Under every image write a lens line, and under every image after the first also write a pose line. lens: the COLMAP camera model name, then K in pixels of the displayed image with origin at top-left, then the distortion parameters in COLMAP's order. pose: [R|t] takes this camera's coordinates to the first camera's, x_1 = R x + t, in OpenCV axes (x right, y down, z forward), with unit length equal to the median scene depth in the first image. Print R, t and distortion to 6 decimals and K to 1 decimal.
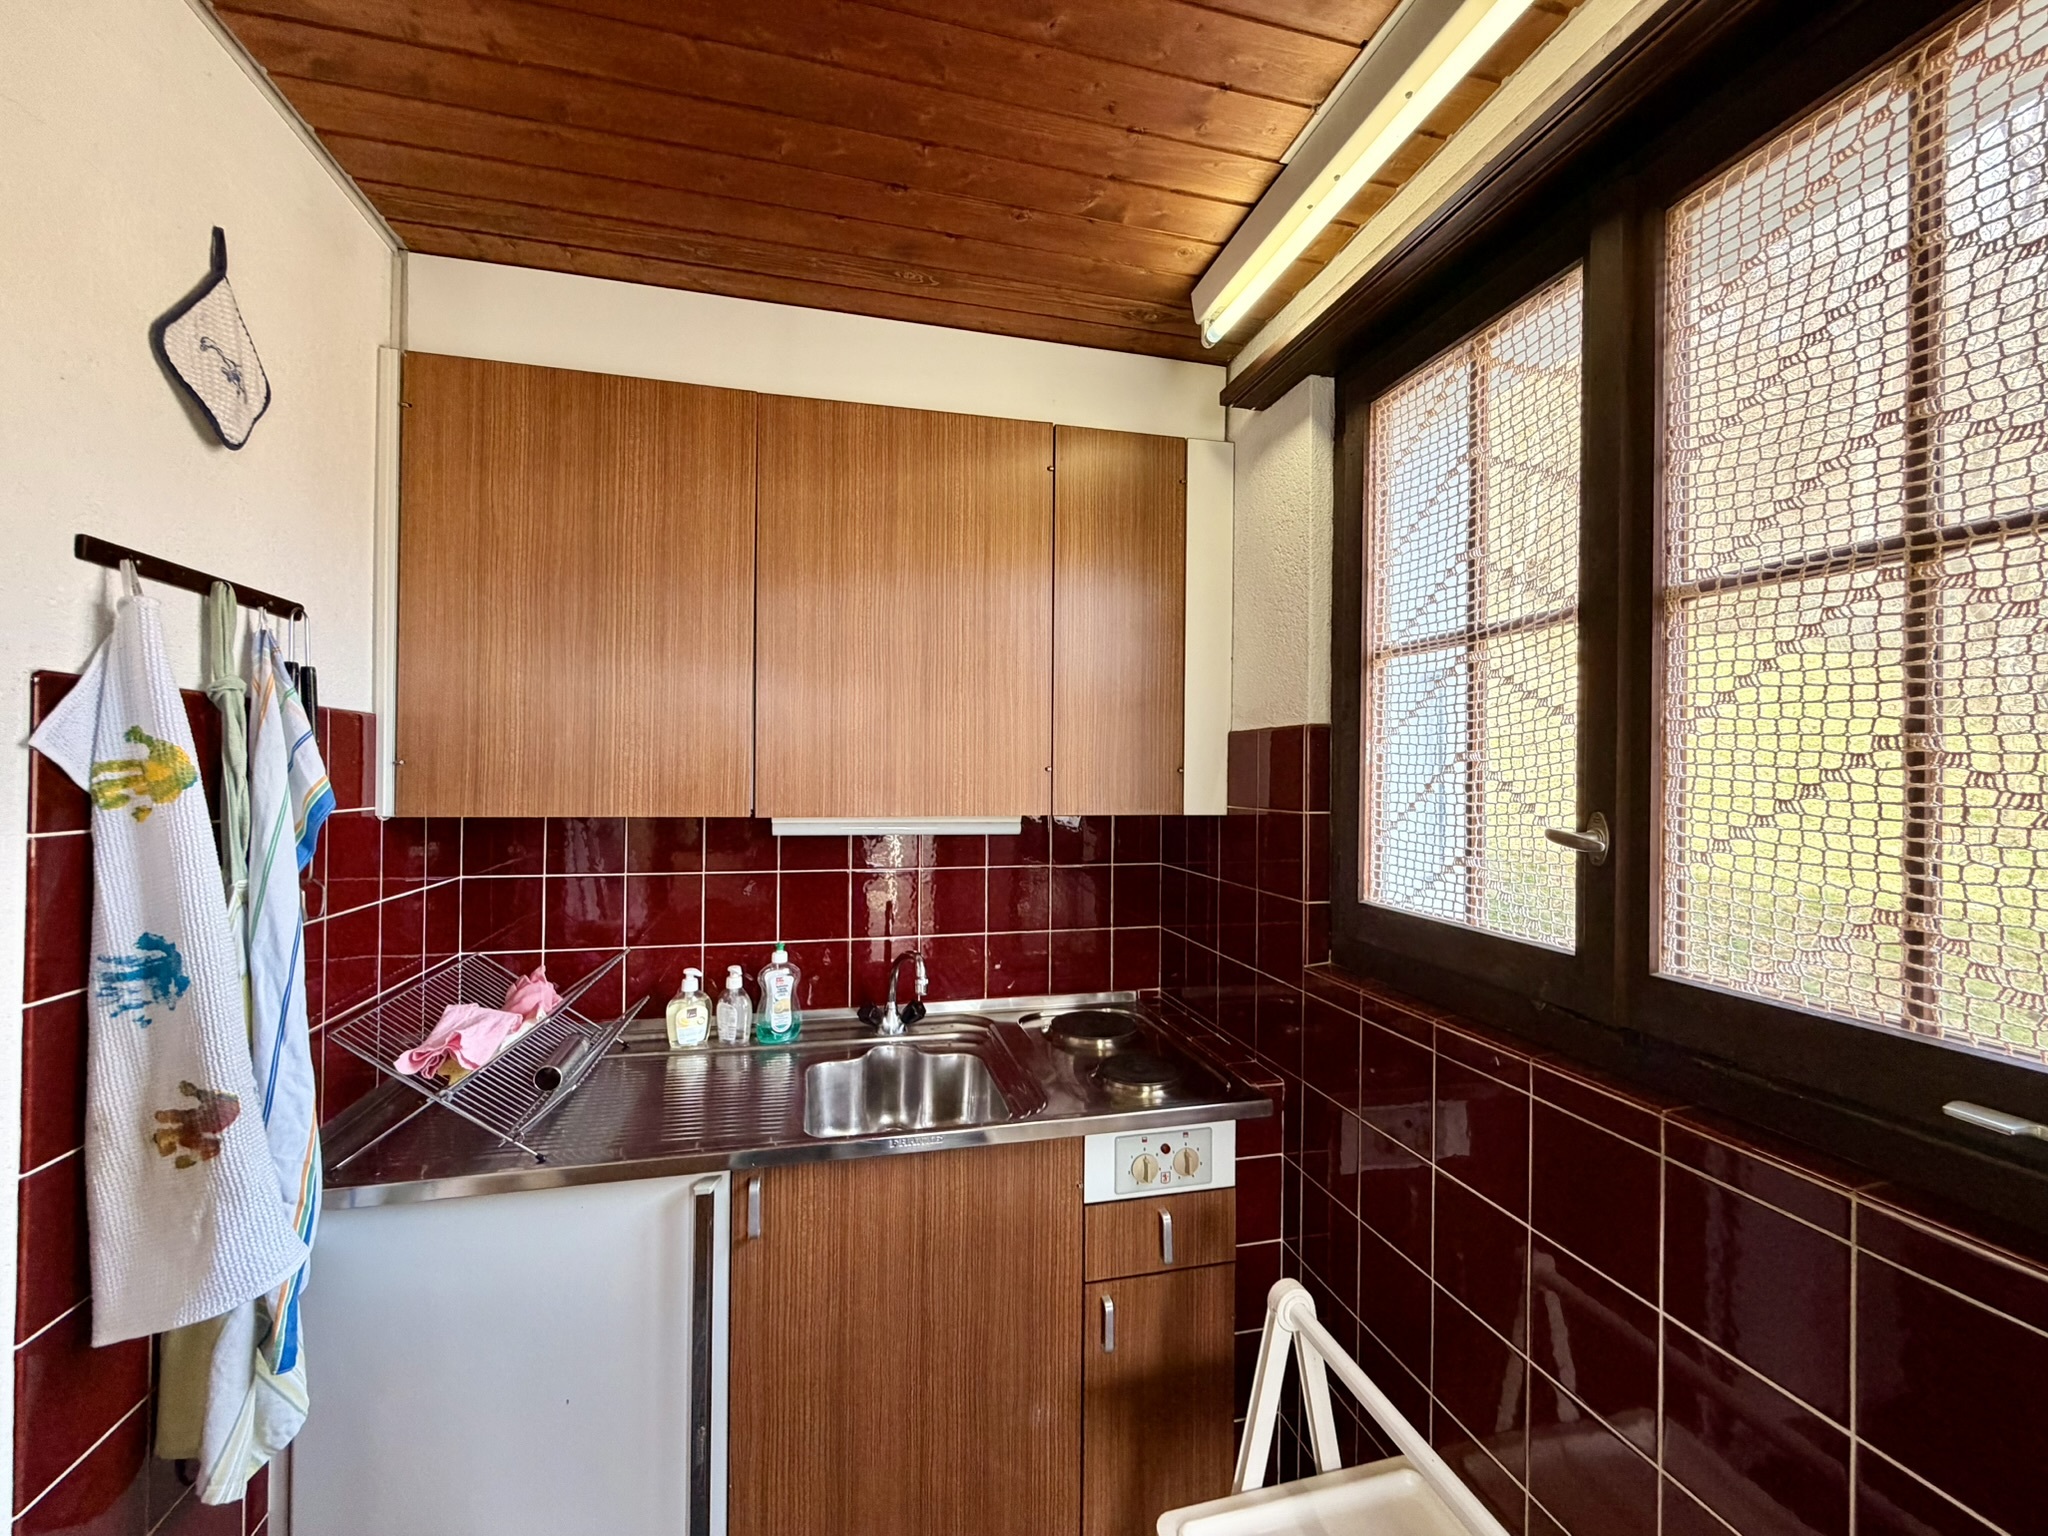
lens RADIAL K [[810.9, 0, 1015.6], [0, 810.9, 768.1], [0, 0, 1]] dist [-0.000869, 0.000287]
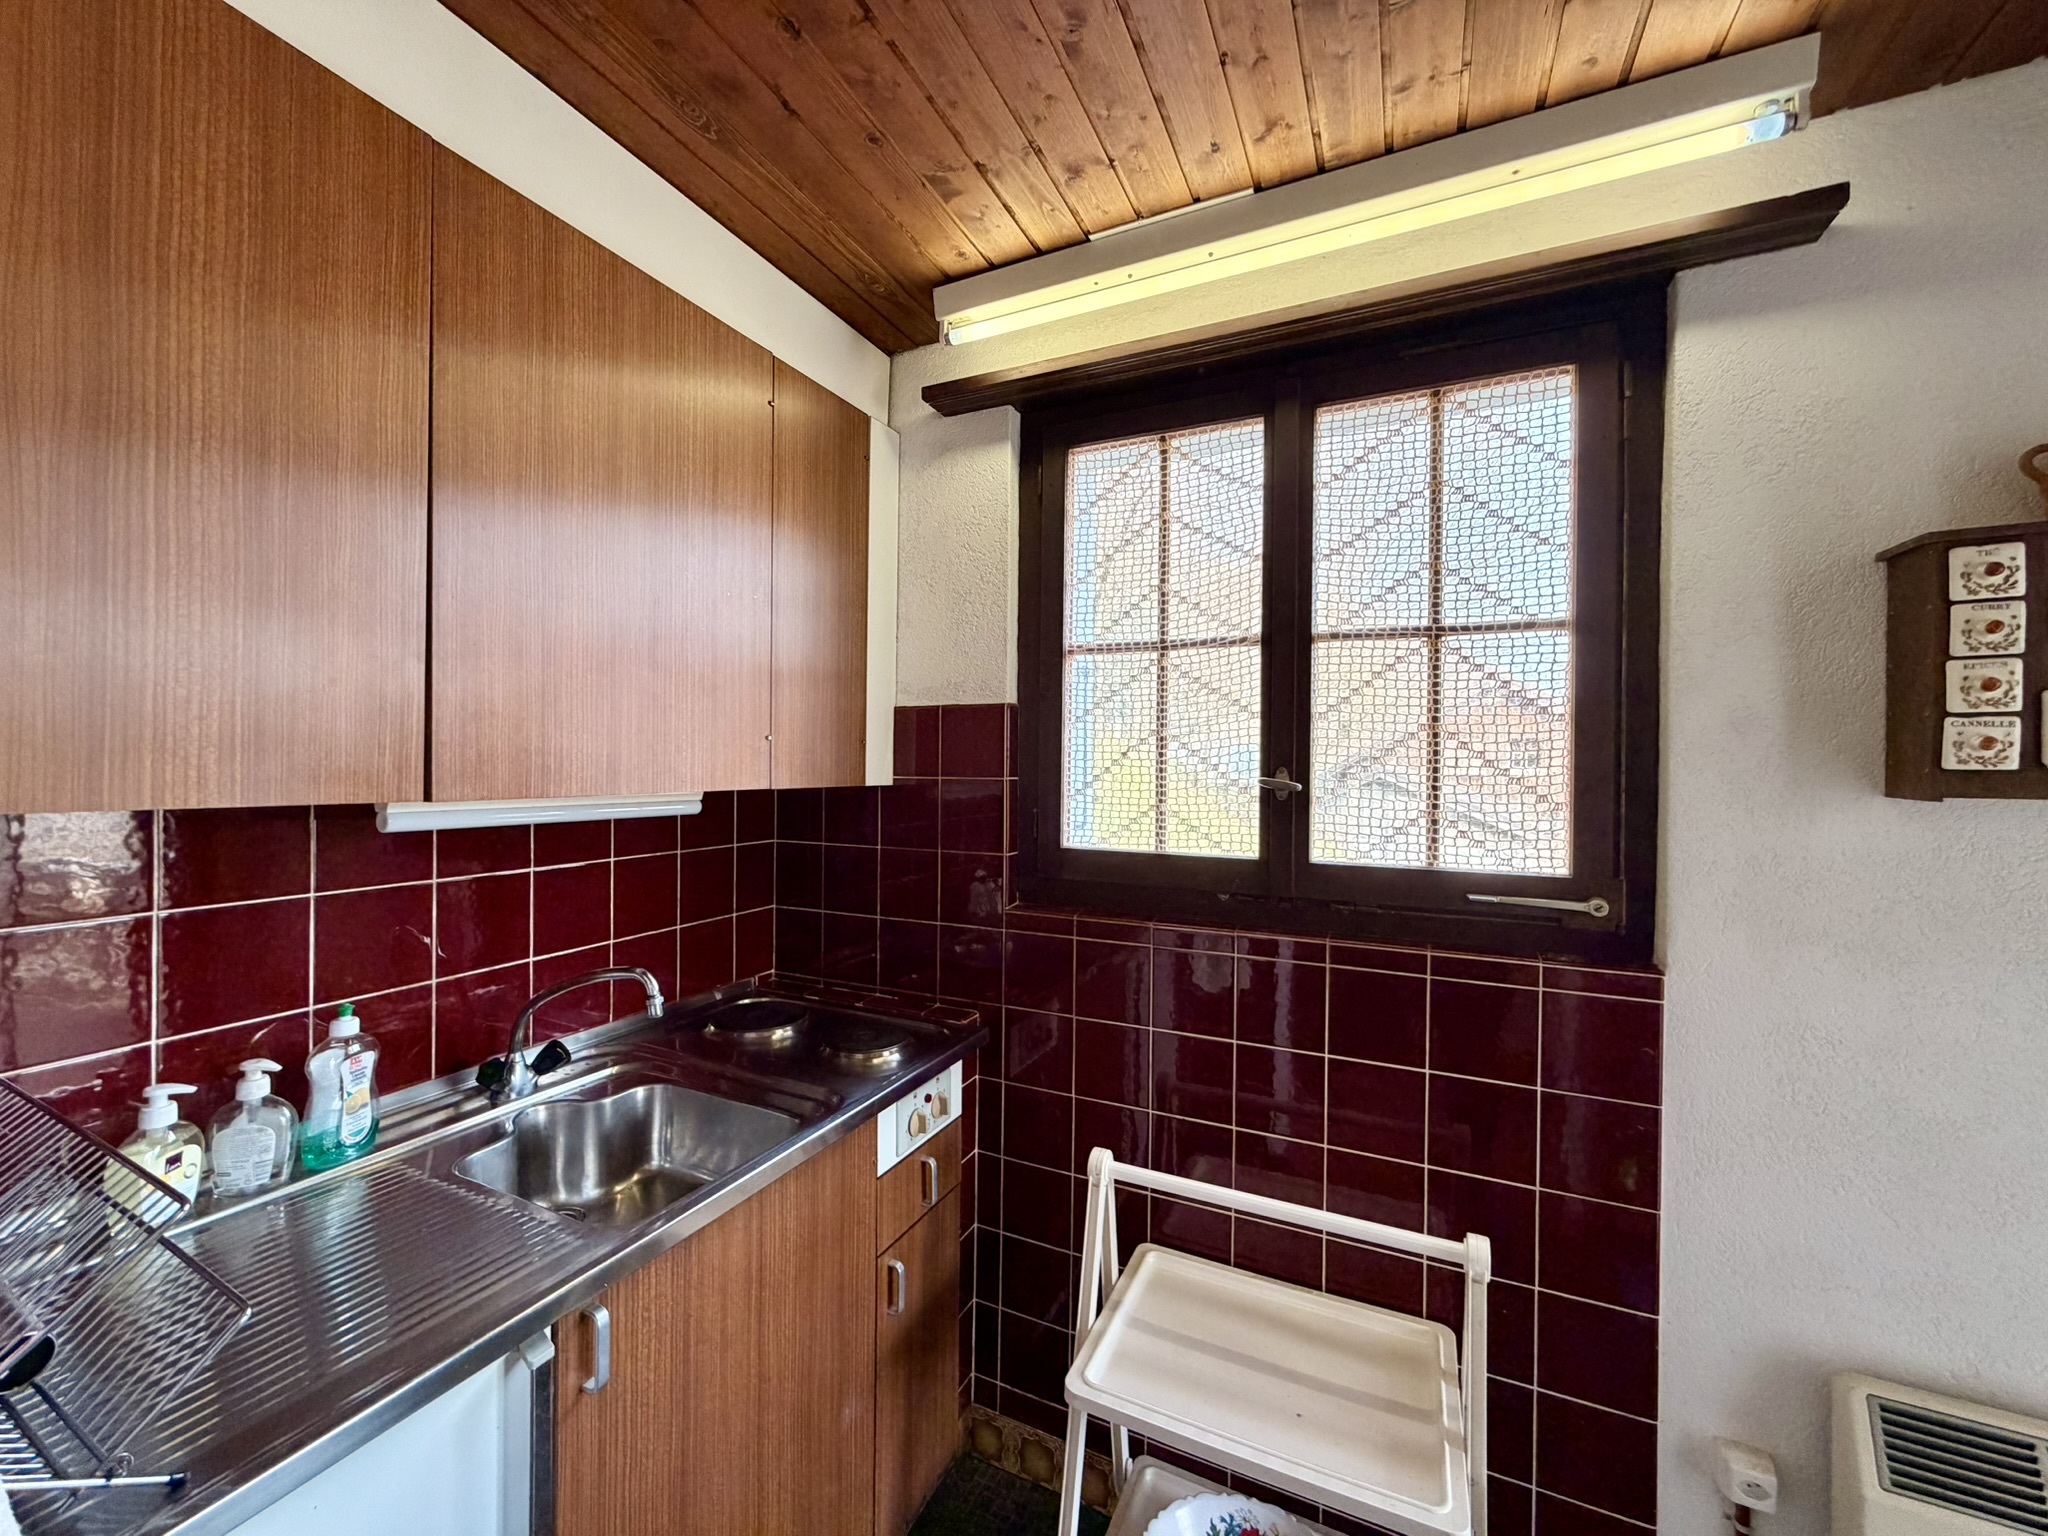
lens RADIAL K [[810.9, 0, 1015.6], [0, 810.9, 768.1], [0, 0, 1]] dist [-0.000869, 0.000287]
pose [[0.638465, -0.006485, 0.769624, -0.545324], [-0.006807, 0.999878, 0.014072, 0.023410], [-0.769621, -0.014224, 0.638342, 0.241860]]
